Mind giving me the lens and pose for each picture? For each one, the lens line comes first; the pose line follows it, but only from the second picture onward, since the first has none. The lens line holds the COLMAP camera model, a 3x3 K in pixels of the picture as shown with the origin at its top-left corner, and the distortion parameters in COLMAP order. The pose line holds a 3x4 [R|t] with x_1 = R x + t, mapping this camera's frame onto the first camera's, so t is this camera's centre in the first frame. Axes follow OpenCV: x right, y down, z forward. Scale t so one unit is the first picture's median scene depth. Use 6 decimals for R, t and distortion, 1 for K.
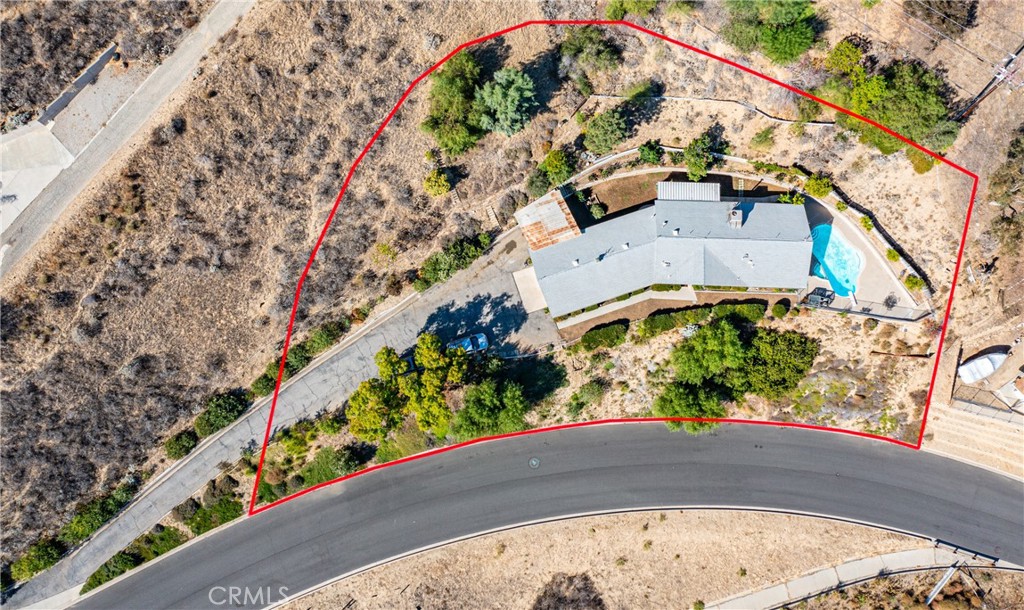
lens RADIAL K [[933.6, 0, 554.6], [0, 933.6, 240.1], [0, 0, 1]] dist [-0.004464, -0.003463]
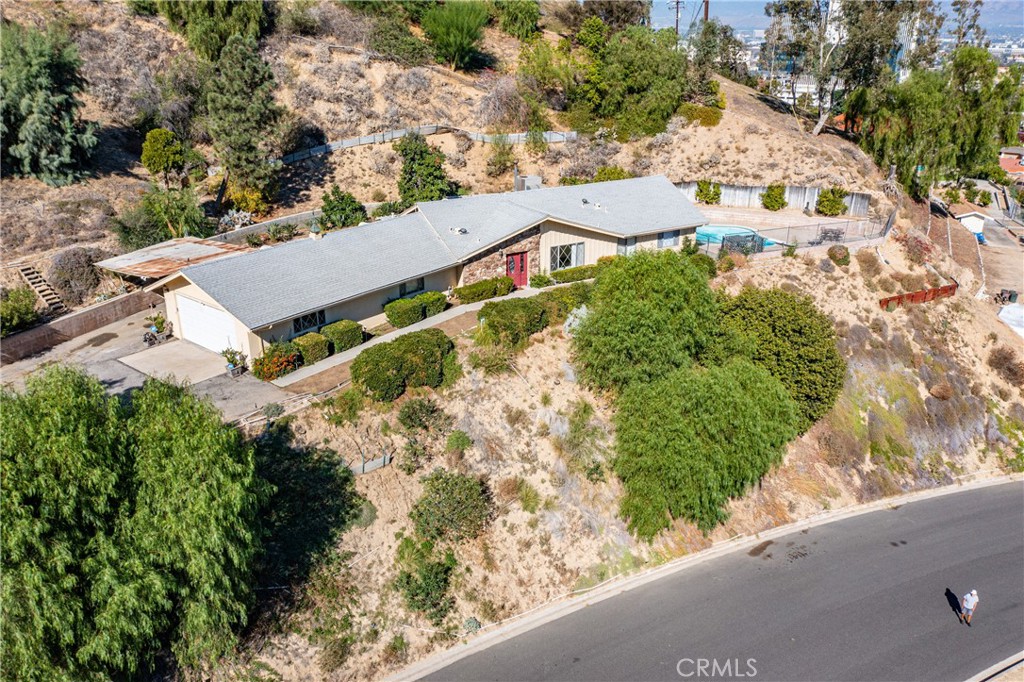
lens RADIAL K [[799.1, 0, 512.0], [0, 799.1, 341.0], [0, 0, 1]] dist [-0.023289, -0.000220]
pose [[0.848042, -0.212727, 0.485357, -0.064236], [0.519680, 0.513098, -0.683127, 0.336817], [-0.103716, 0.831551, 0.545679, 0.805250]]
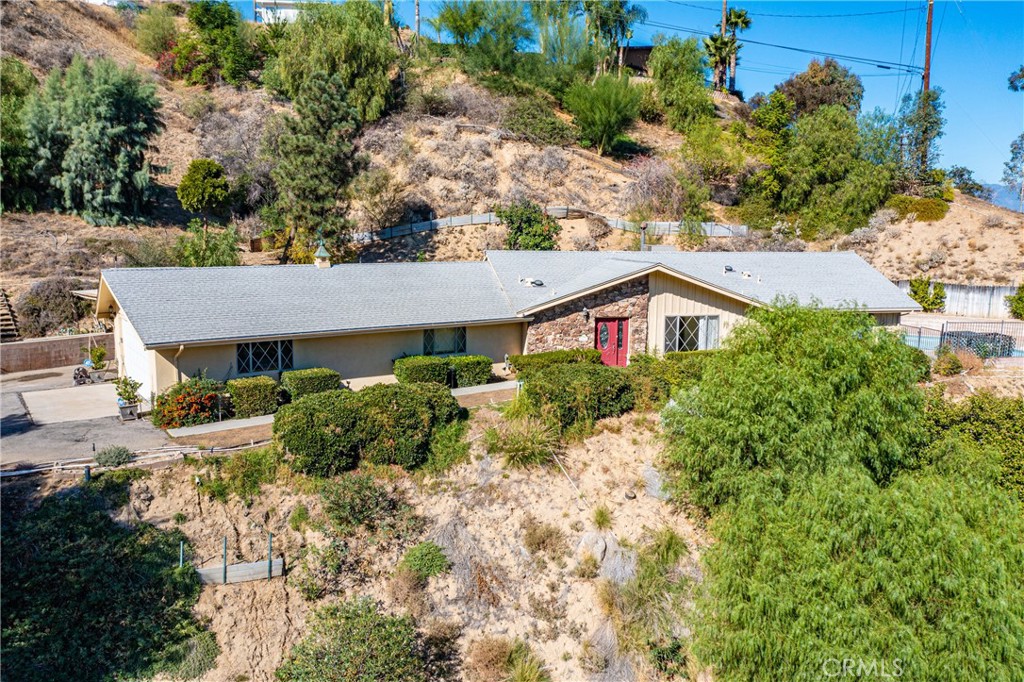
lens RADIAL K [[799.1, 0, 512.0], [0, 799.1, 341.0], [0, 0, 1]] dist [-0.023289, -0.000220]
pose [[0.960055, -0.047021, 0.275832, 0.031380], [0.273781, 0.361414, -0.891305, 0.282280], [-0.057780, 0.931219, 0.359851, 0.896434]]
